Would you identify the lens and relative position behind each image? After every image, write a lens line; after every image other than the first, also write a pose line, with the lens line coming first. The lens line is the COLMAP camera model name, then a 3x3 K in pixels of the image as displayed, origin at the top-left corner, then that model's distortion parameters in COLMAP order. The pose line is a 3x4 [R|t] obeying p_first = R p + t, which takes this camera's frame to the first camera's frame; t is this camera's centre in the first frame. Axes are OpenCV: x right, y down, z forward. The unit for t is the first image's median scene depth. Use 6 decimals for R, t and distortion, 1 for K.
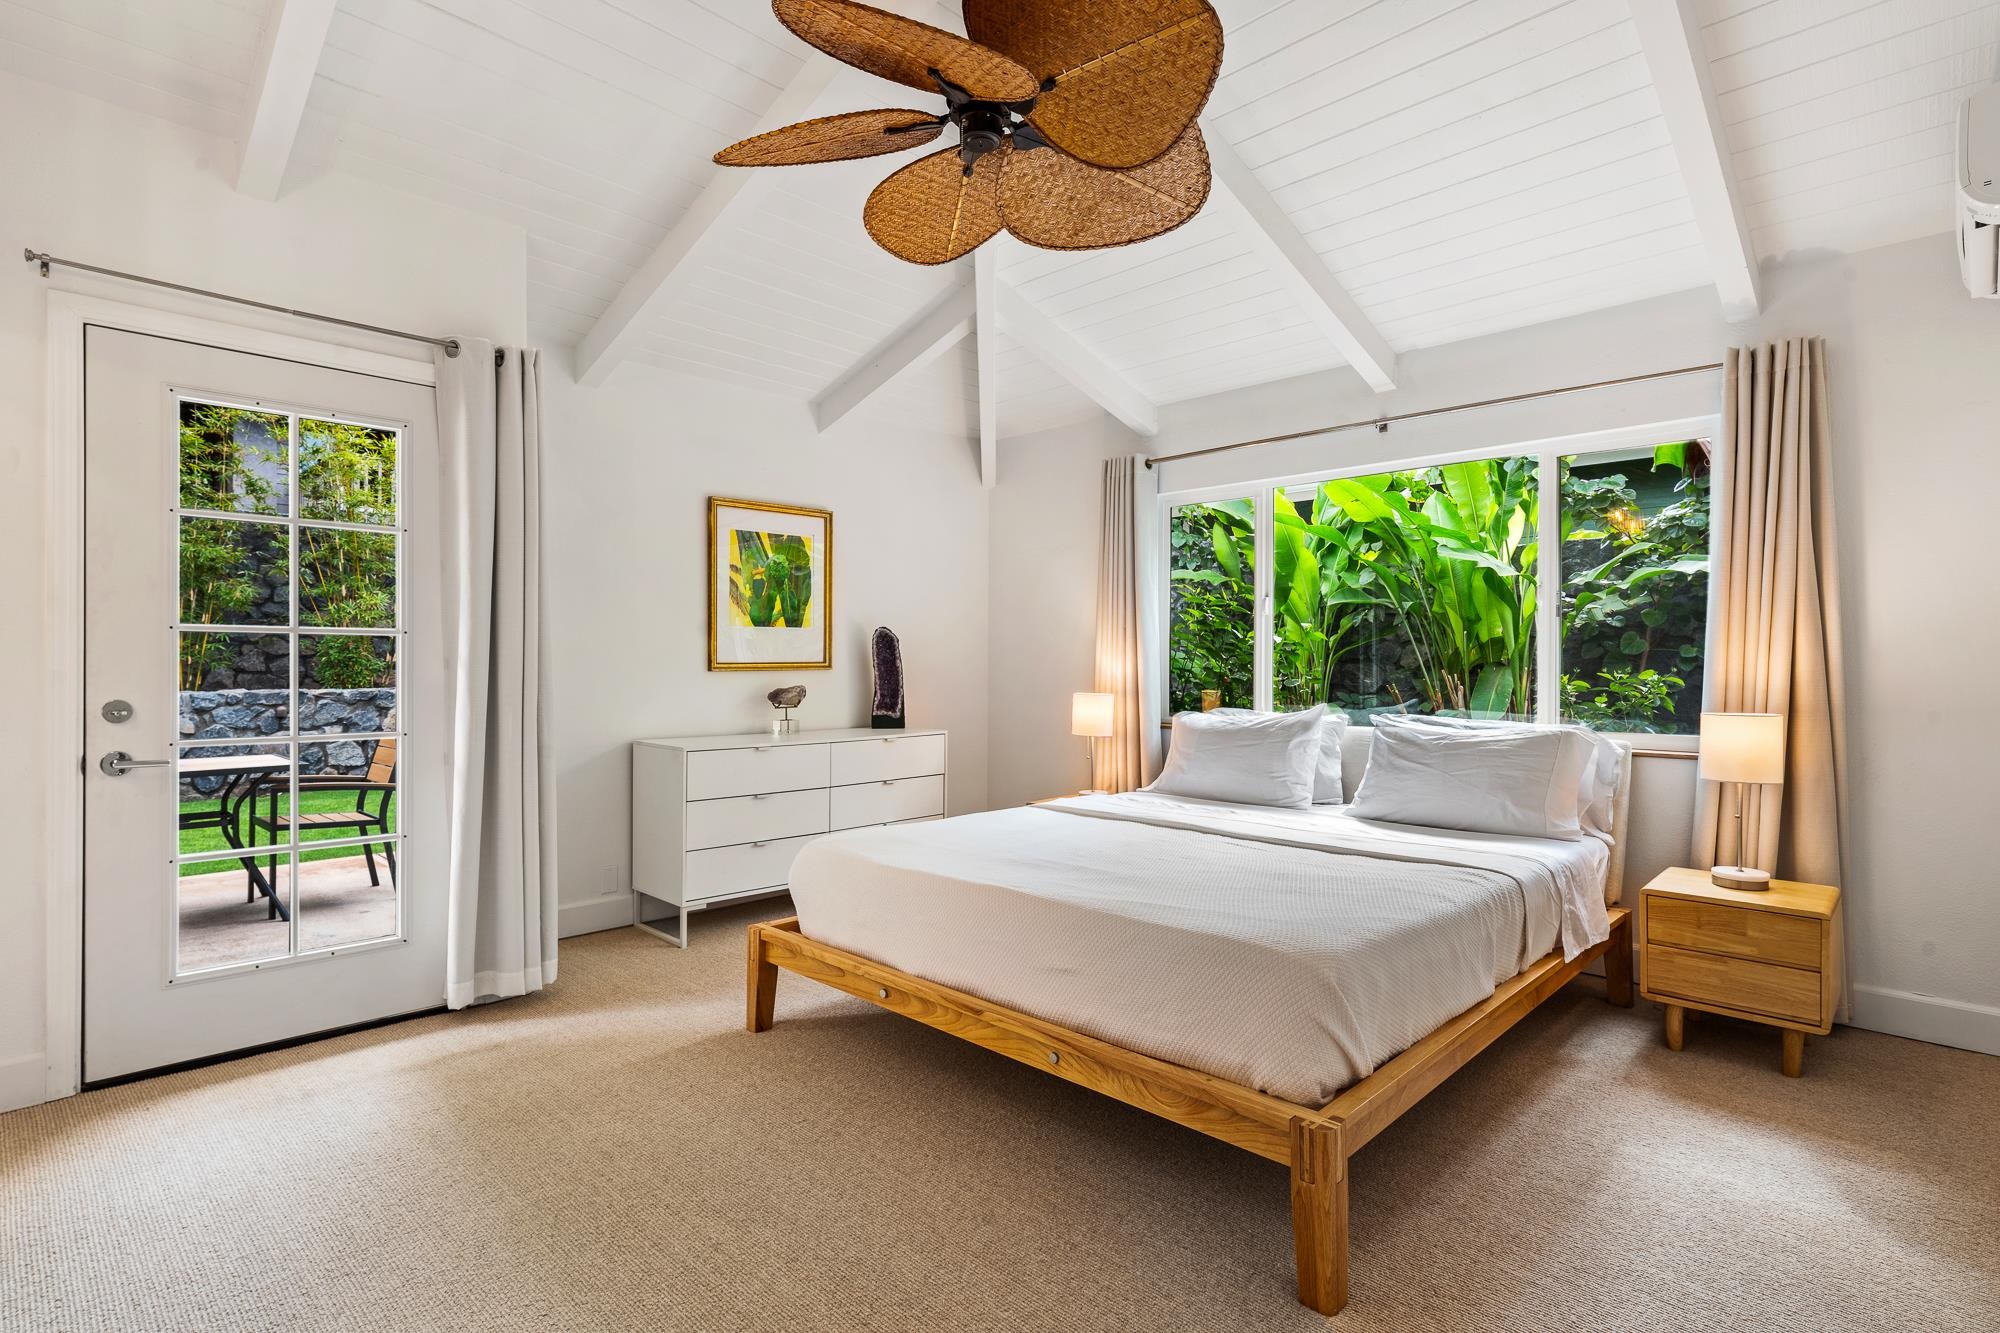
lens RADIAL K [[996.4, 0, 1019.1], [0, 996.4, 668.9], [0, 0, 1]] dist [0.004199, -0.000052]
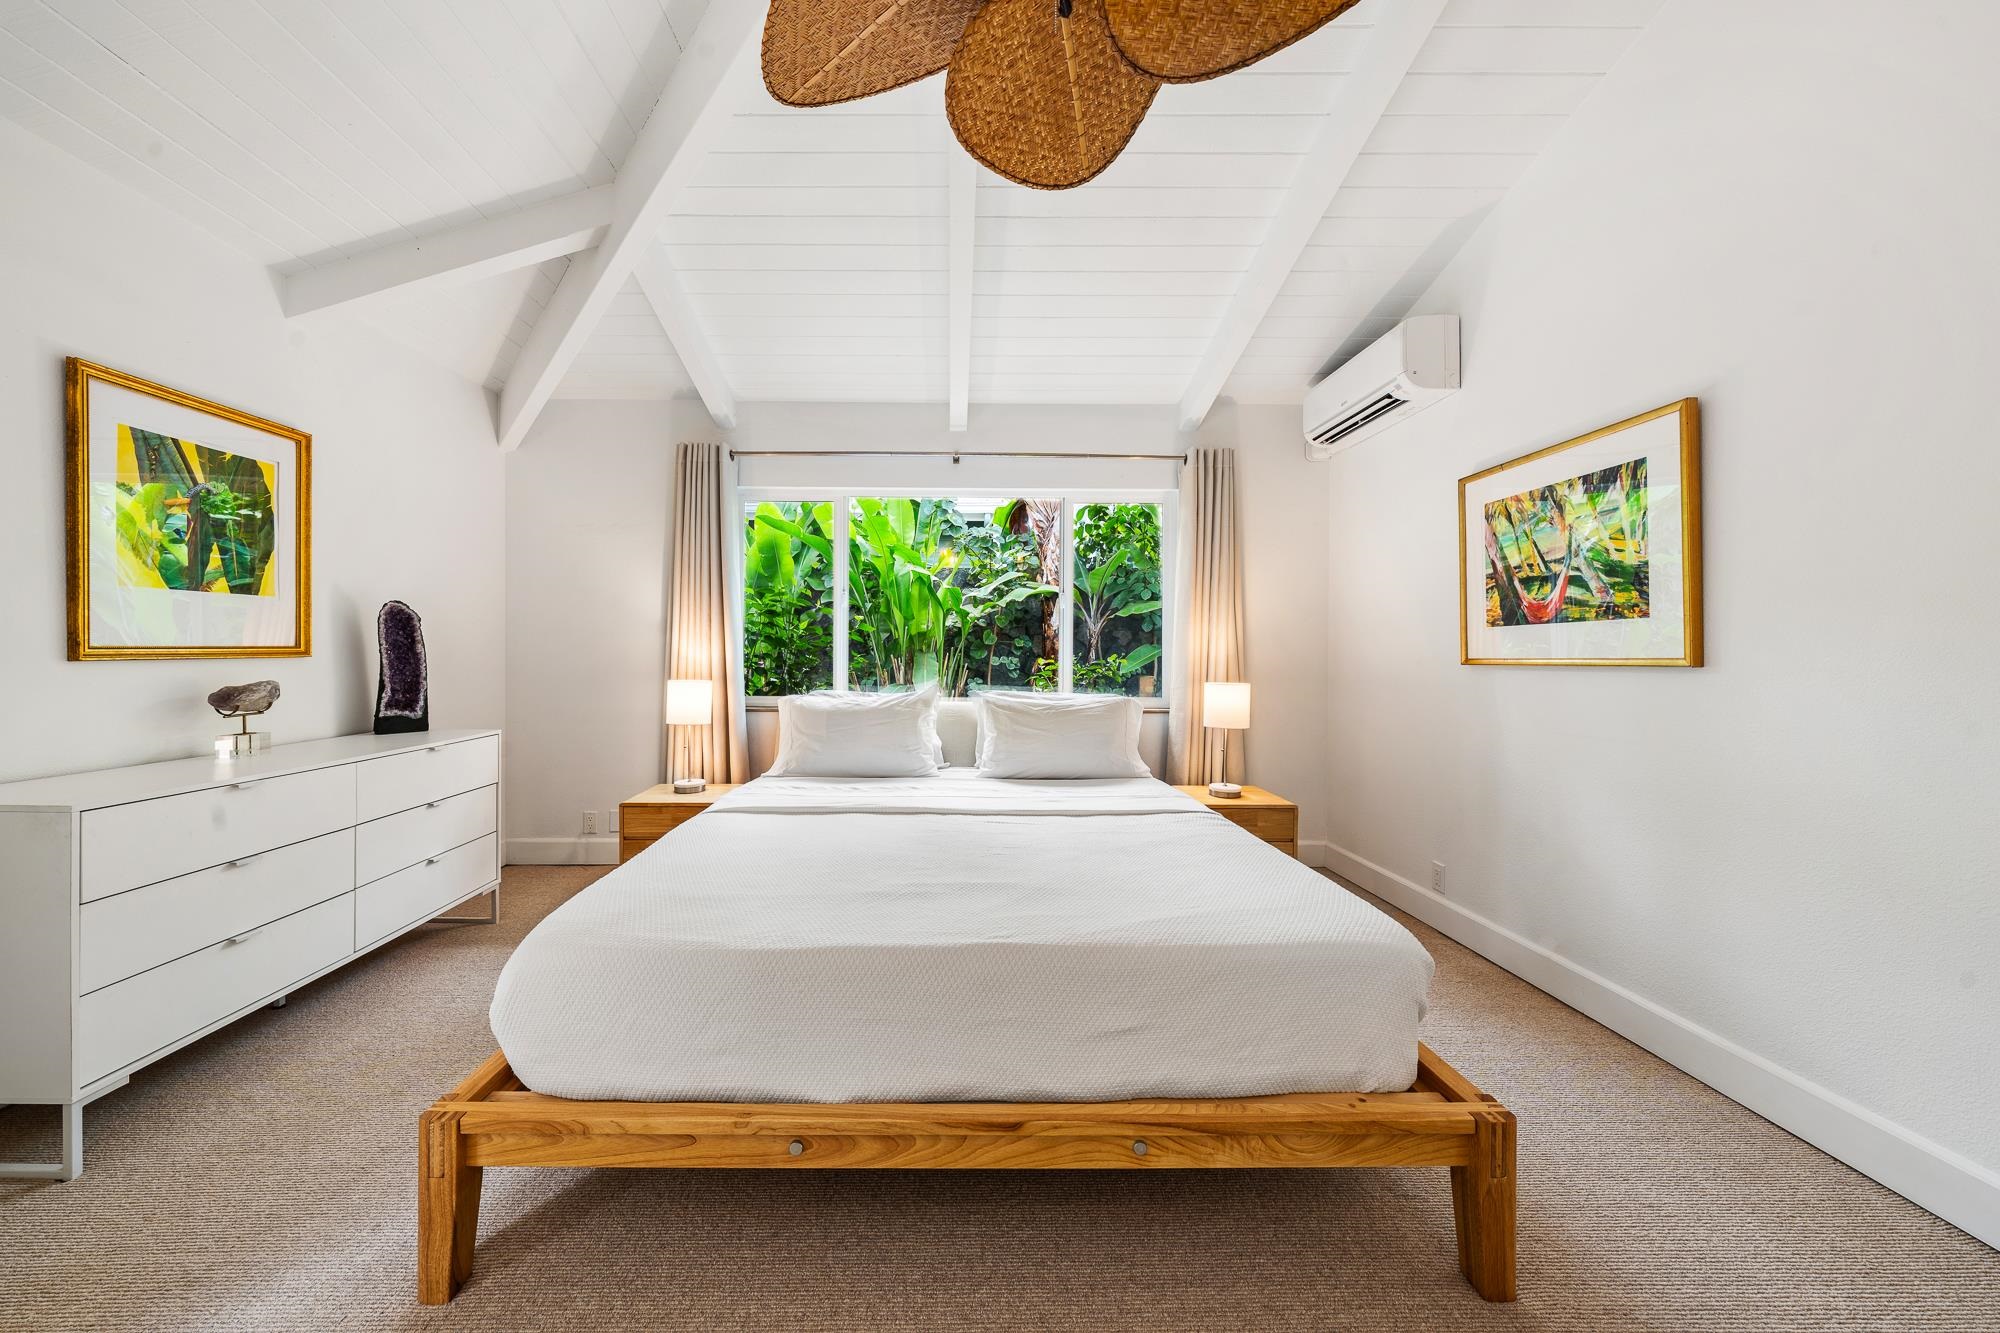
lens RADIAL K [[701.8, 0, 982.9], [0, 701.8, 659.4], [0, 0, 1]] dist [-0.006254, 0.000862]
pose [[0.712336, -0.007421, 0.701800, -0.205728], [0.001237, 0.999956, 0.009319, -0.001735], [-0.701838, -0.005770, 0.712313, 0.323603]]
